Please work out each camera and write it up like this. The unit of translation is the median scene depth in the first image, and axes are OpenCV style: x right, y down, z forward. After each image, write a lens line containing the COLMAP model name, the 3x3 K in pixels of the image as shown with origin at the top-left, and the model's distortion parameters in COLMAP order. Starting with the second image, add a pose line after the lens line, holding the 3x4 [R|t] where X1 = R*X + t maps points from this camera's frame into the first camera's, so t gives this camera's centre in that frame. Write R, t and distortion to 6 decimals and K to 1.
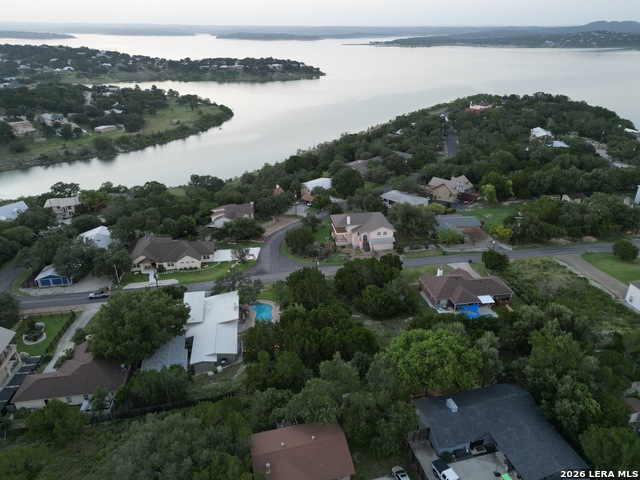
lens RADIAL K [[447.9, 0, 318.4], [0, 447.9, 239.8], [0, 0, 1]] dist [0.067491, -0.061366]
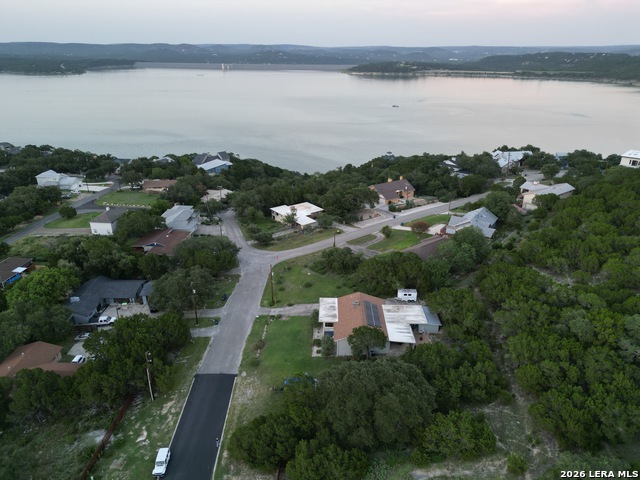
lens RADIAL K [[447.9, 0, 318.4], [0, 447.9, 239.8], [0, 0, 1]] dist [0.067491, -0.061366]
pose [[0.266883, -0.382061, 0.884761, -0.153360], [0.414035, 0.874474, 0.252728, 0.022690], [-0.870258, 0.298873, 0.391569, -0.086893]]
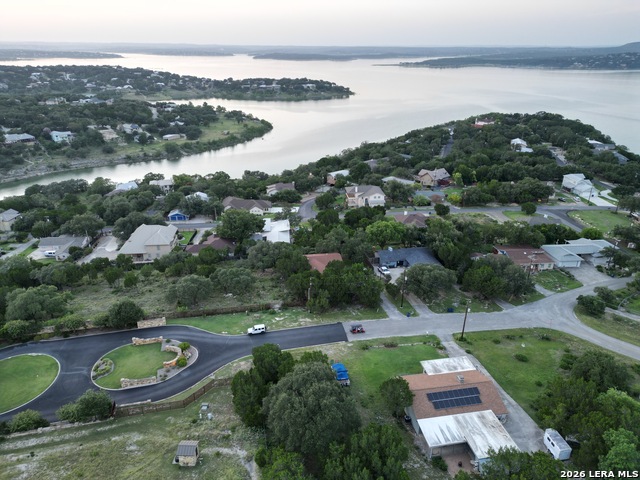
lens RADIAL K [[447.9, 0, 318.4], [0, 447.9, 239.8], [0, 0, 1]] dist [0.067491, -0.061366]
pose [[0.997710, 0.029033, -0.061096, 0.013778], [-0.031207, 0.998902, -0.034941, 0.073899], [0.060015, 0.036767, 0.997520, -0.216332]]
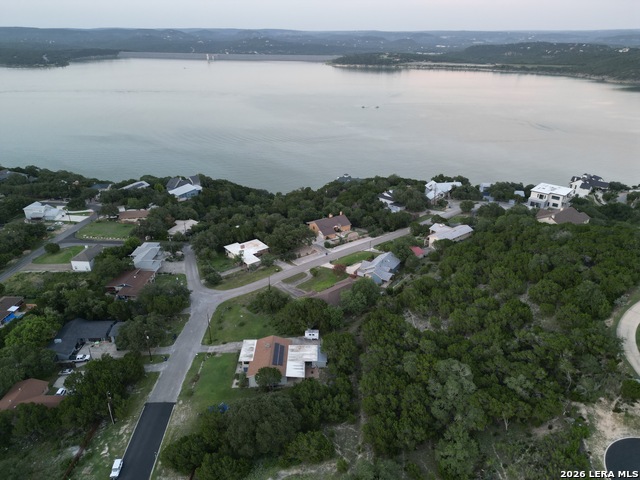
lens RADIAL K [[447.9, 0, 318.4], [0, 447.9, 239.8], [0, 0, 1]] dist [0.067491, -0.061366]
pose [[0.246209, -0.412377, 0.877113, -0.198388], [0.415493, 0.862505, 0.288879, -0.028595], [-0.875641, 0.293309, 0.383696, -0.189512]]
